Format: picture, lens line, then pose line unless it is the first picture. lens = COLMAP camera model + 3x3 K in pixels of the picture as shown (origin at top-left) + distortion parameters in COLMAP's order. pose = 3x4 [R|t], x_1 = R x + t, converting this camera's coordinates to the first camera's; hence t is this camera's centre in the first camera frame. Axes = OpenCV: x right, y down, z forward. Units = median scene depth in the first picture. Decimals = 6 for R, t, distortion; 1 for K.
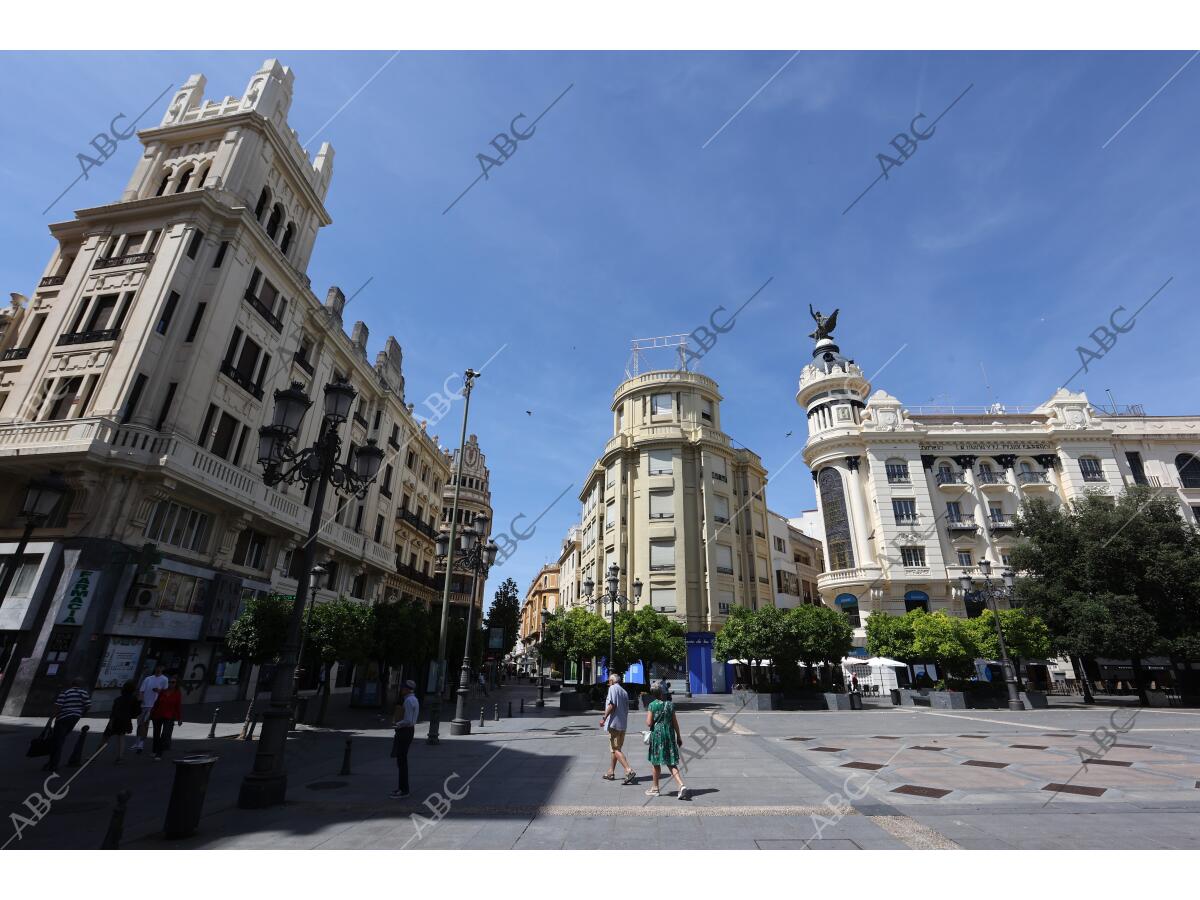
lens RADIAL K [[541.3, 0, 600.0], [0, 541.3, 450.0], [0, 0, 1]] dist [0.000612, 0.000165]
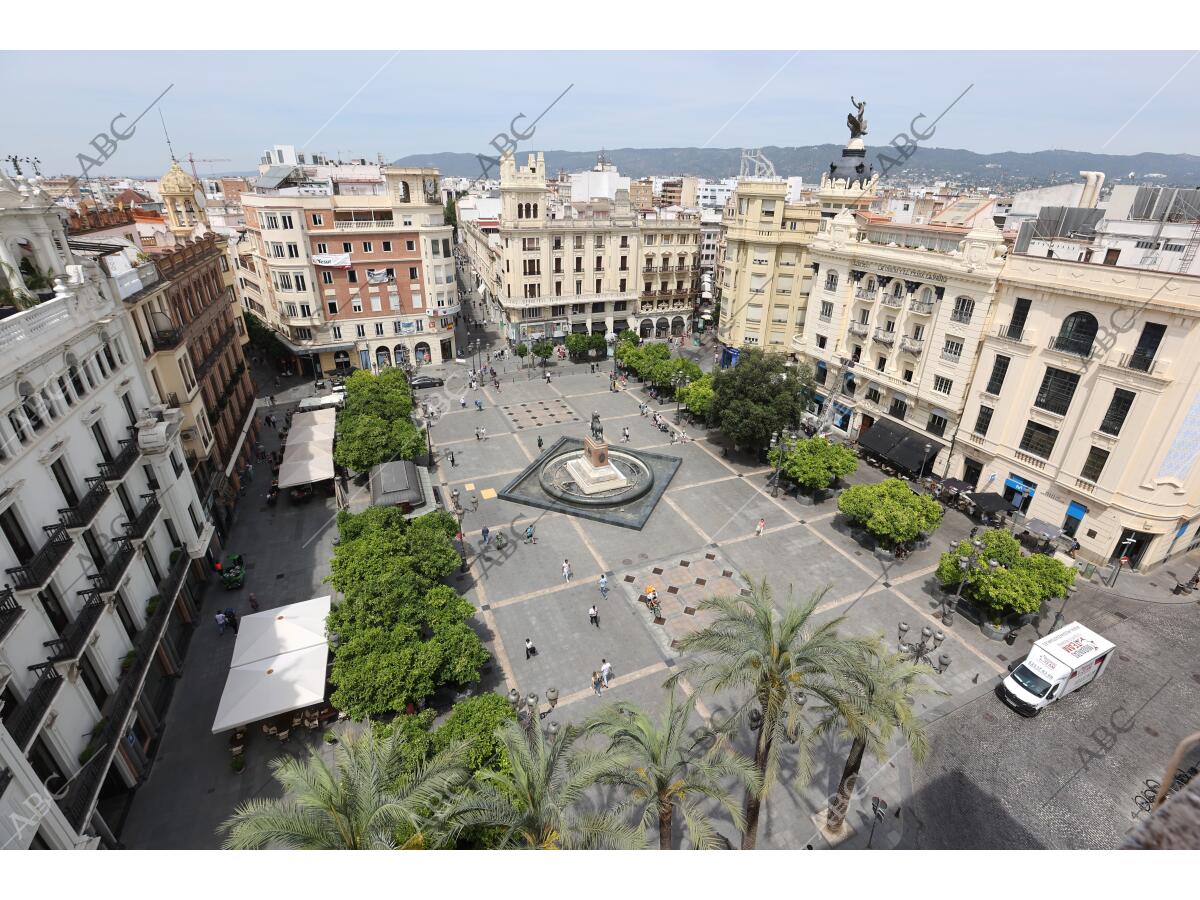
lens RADIAL K [[541.3, 0, 600.0], [0, 541.3, 450.0], [0, 0, 1]] dist [0.000612, 0.000165]
pose [[0.406578, 0.408191, -0.817358, 1.563173], [0.335815, 0.765244, 0.549209, -0.557553], [0.849660, -0.497777, 0.174055, 0.089682]]
